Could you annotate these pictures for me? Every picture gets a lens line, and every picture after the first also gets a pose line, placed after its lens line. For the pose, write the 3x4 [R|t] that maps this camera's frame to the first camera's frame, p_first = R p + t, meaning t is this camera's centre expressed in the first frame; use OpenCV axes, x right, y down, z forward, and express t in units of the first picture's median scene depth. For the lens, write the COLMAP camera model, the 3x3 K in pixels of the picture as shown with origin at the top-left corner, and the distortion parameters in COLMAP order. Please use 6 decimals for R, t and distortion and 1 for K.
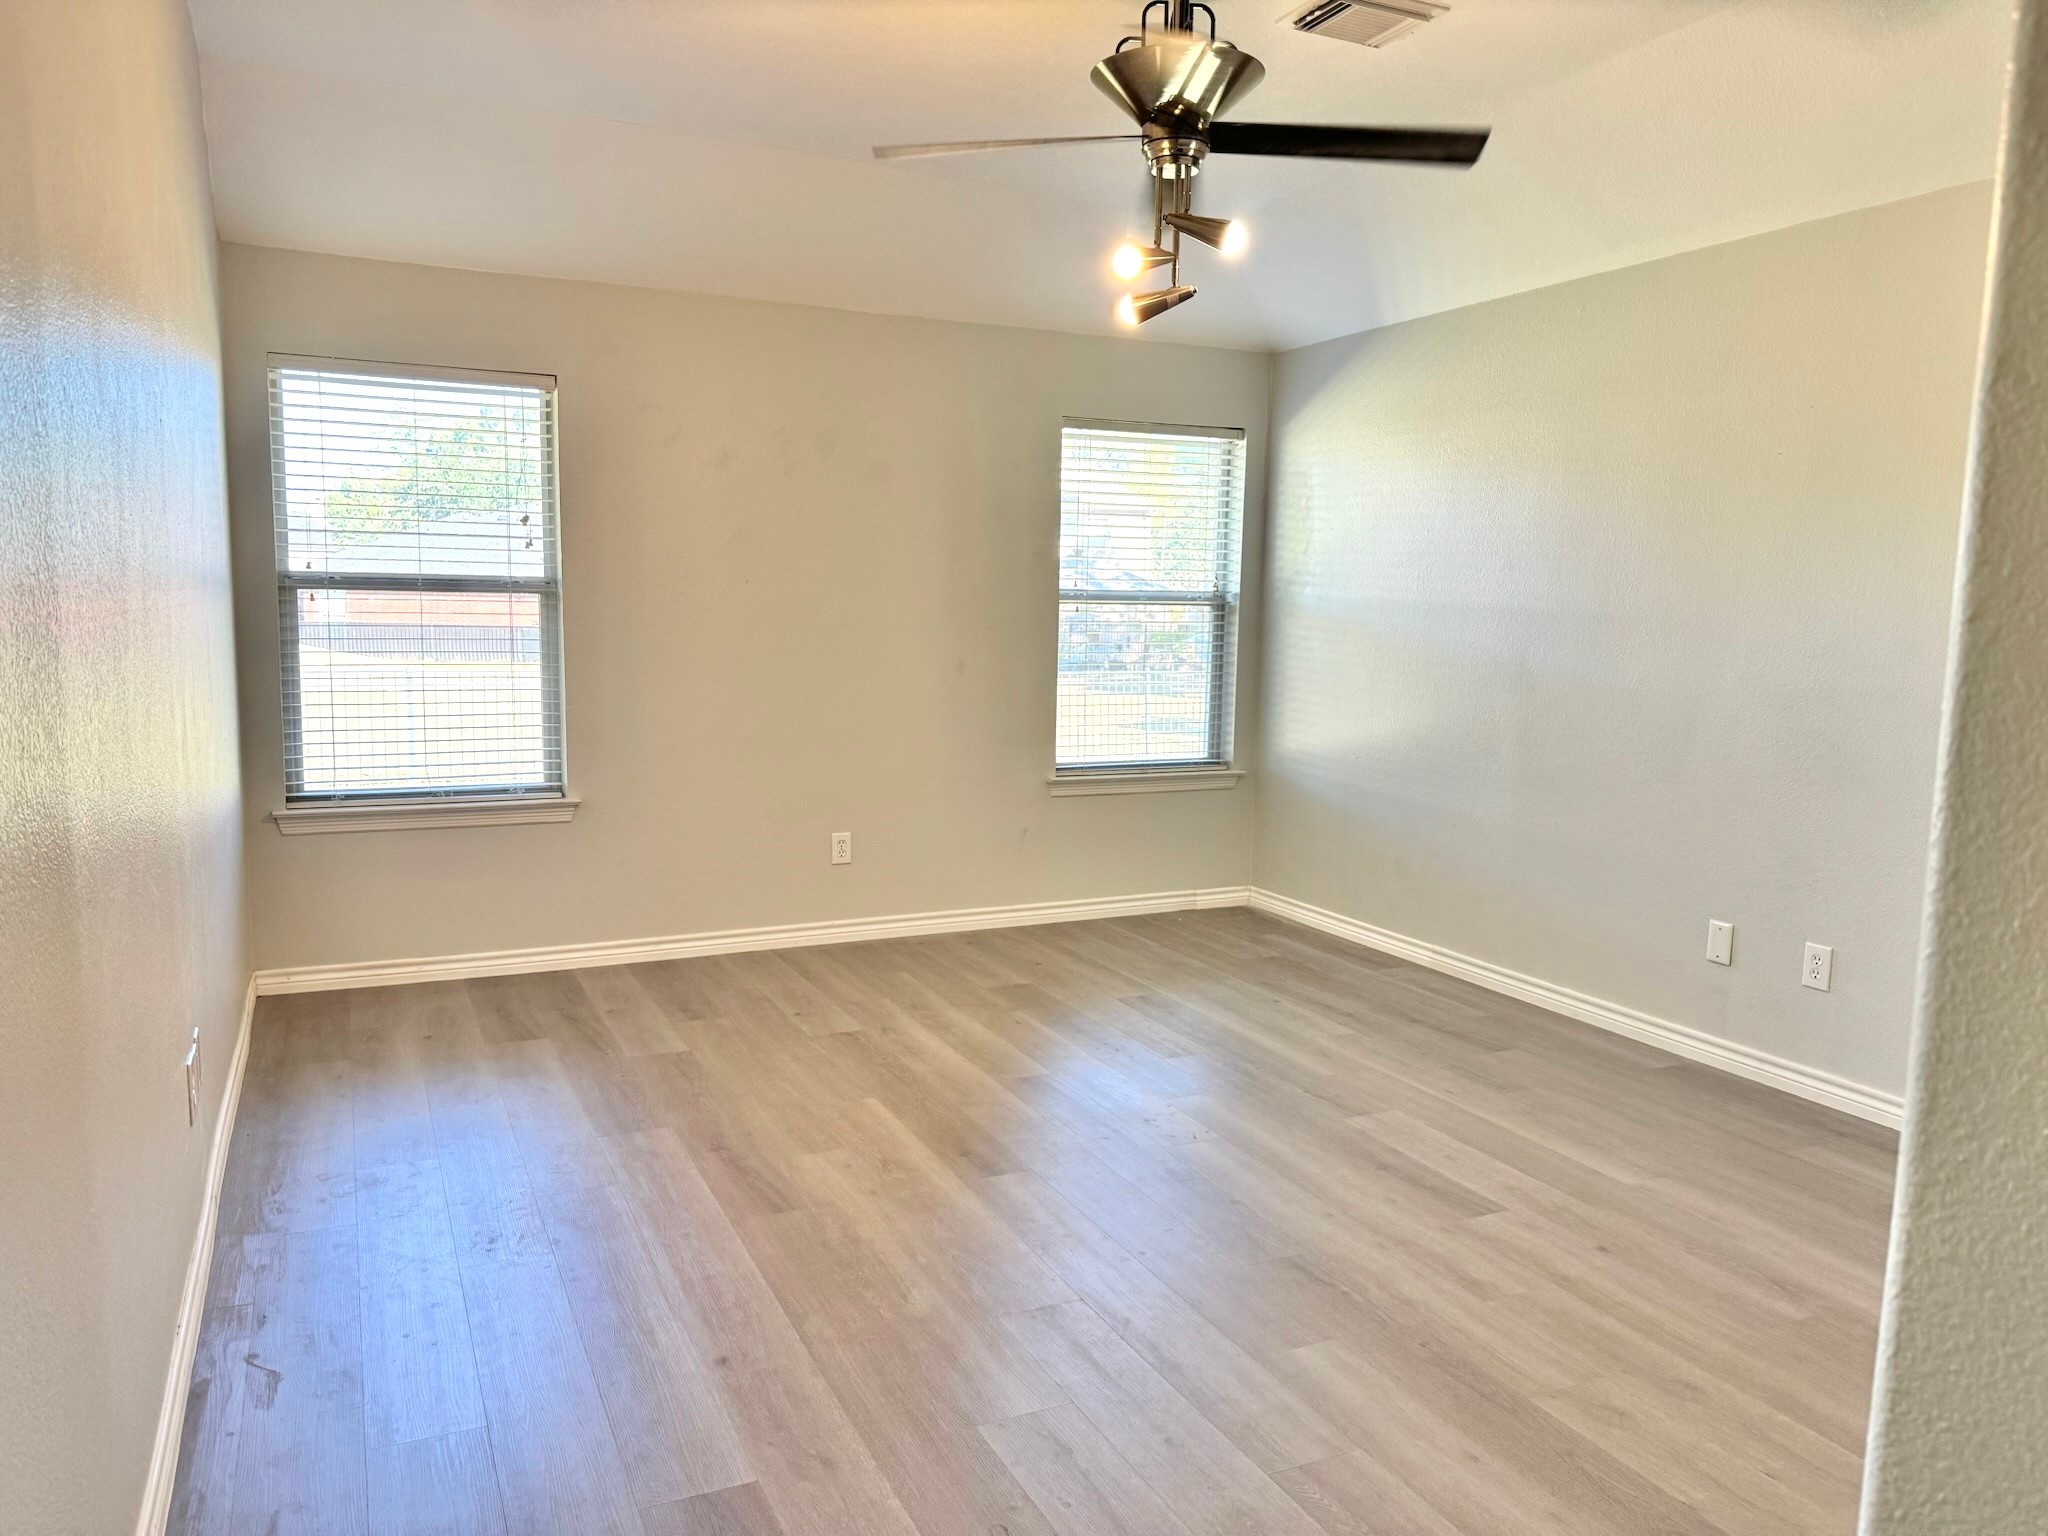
lens RADIAL K [[1452.9, 0, 1024.7], [0, 1452.9, 772.4], [0, 0, 1]] dist [0.115313, -0.120442]
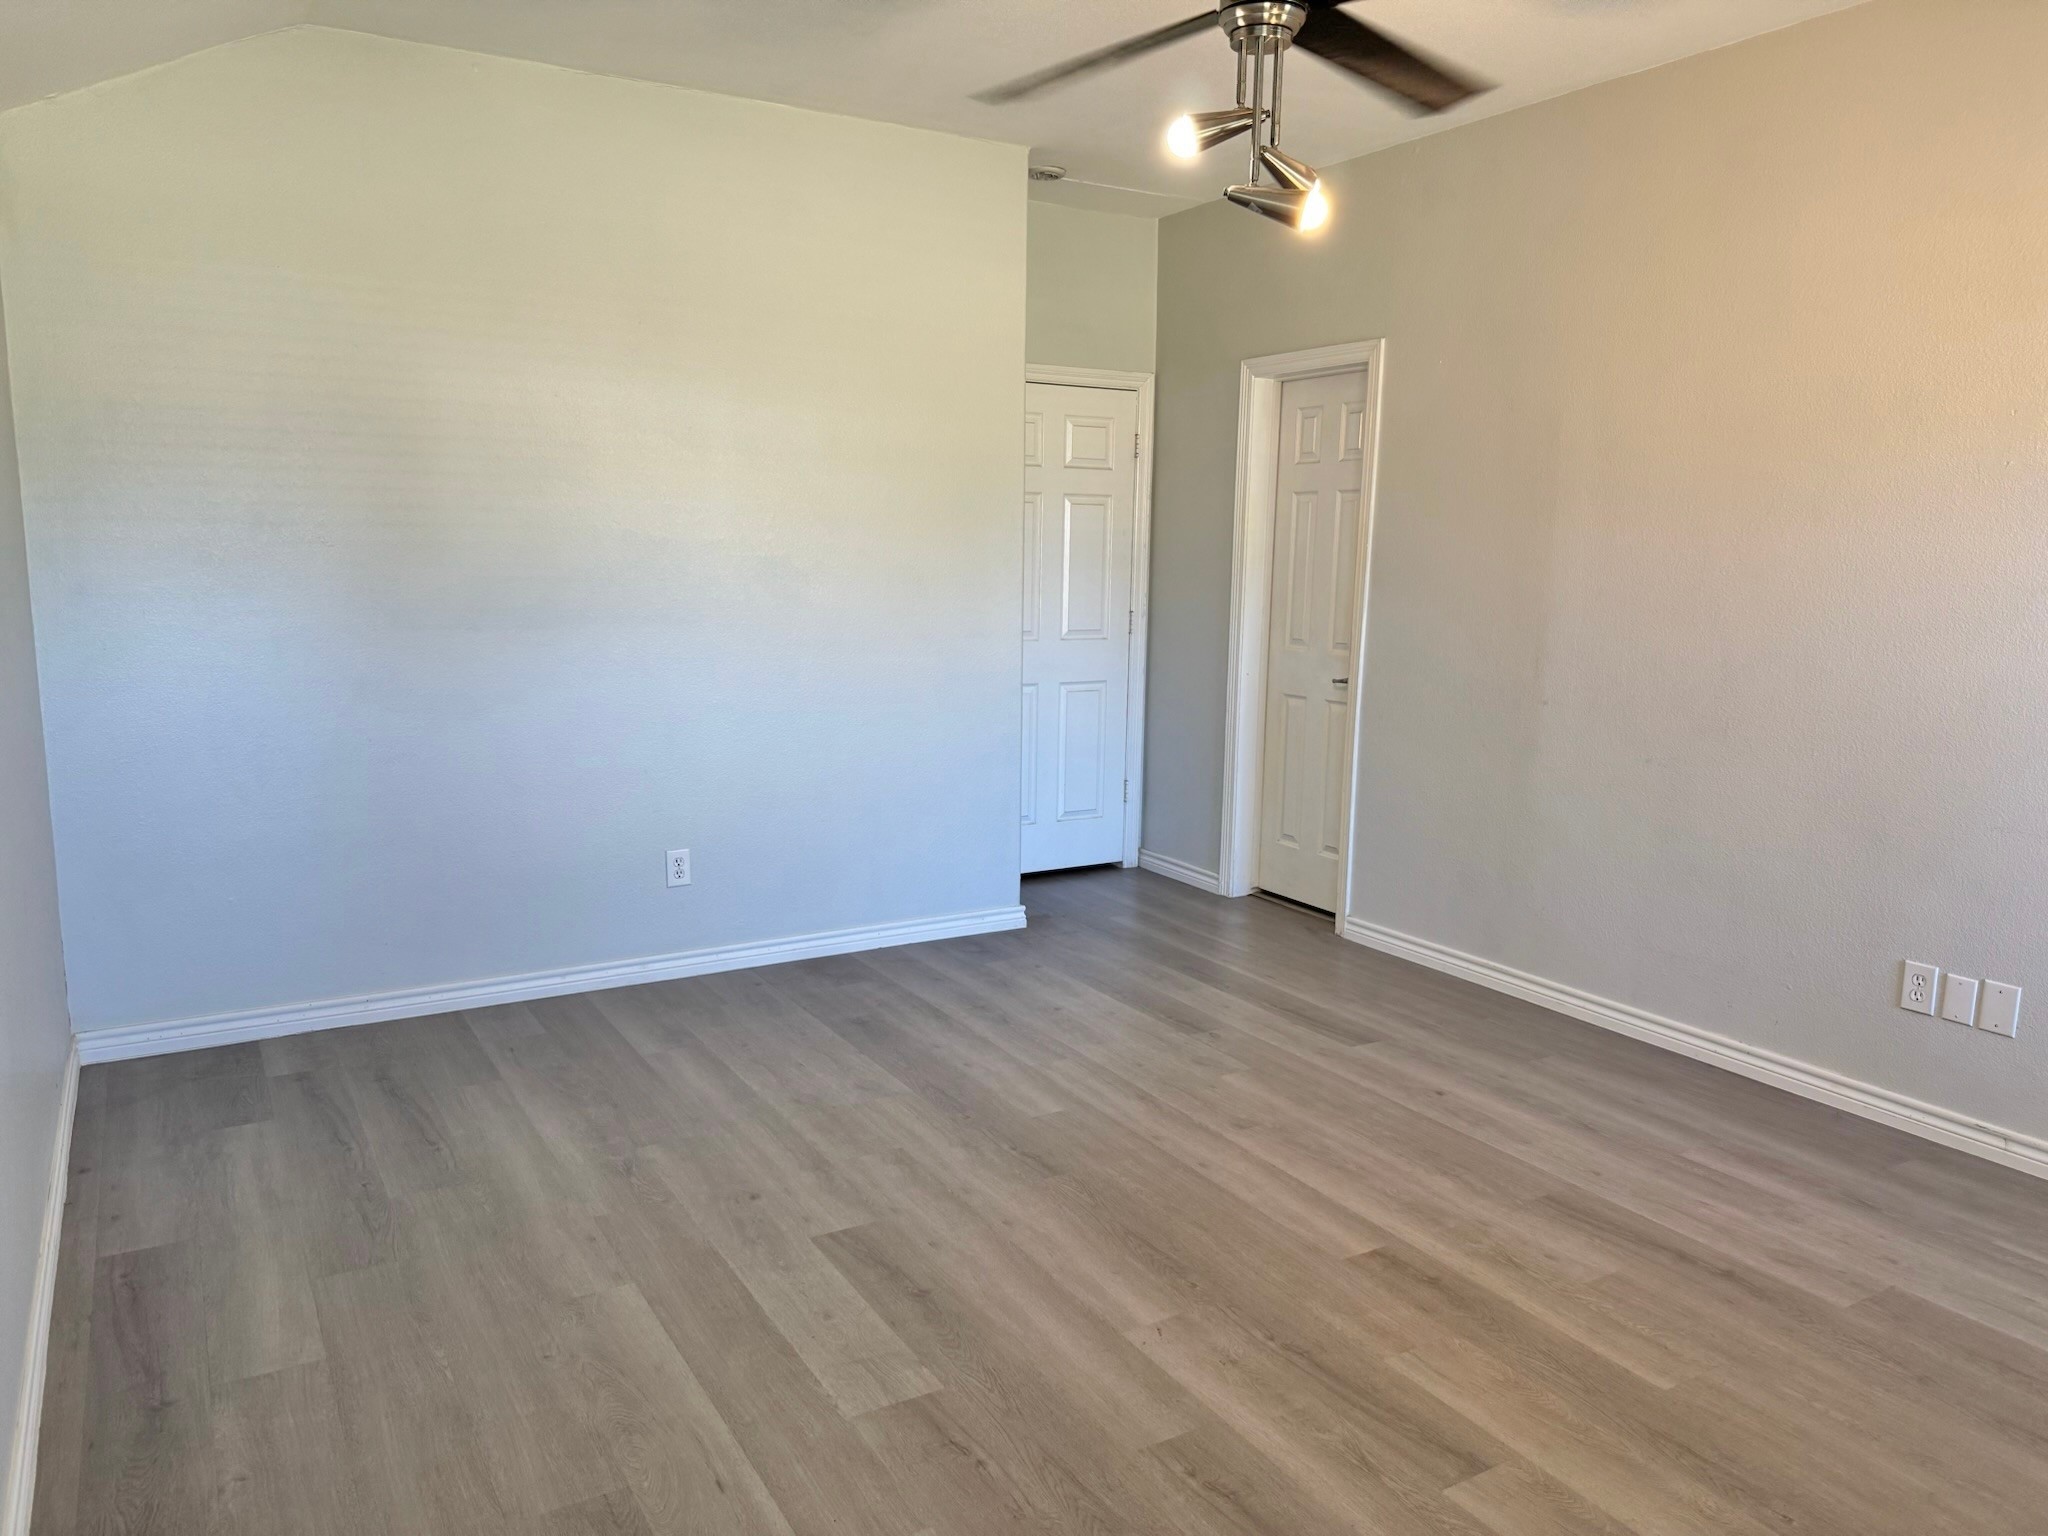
lens RADIAL K [[1452.9, 0, 1024.7], [0, 1452.9, 772.4], [0, 0, 1]] dist [0.115313, -0.120442]
pose [[-0.994601, -0.024972, -0.100724, 0.303140], [-0.051398, 0.961743, 0.269087, -0.241927], [0.090151, 0.272812, -0.957834, 1.861961]]
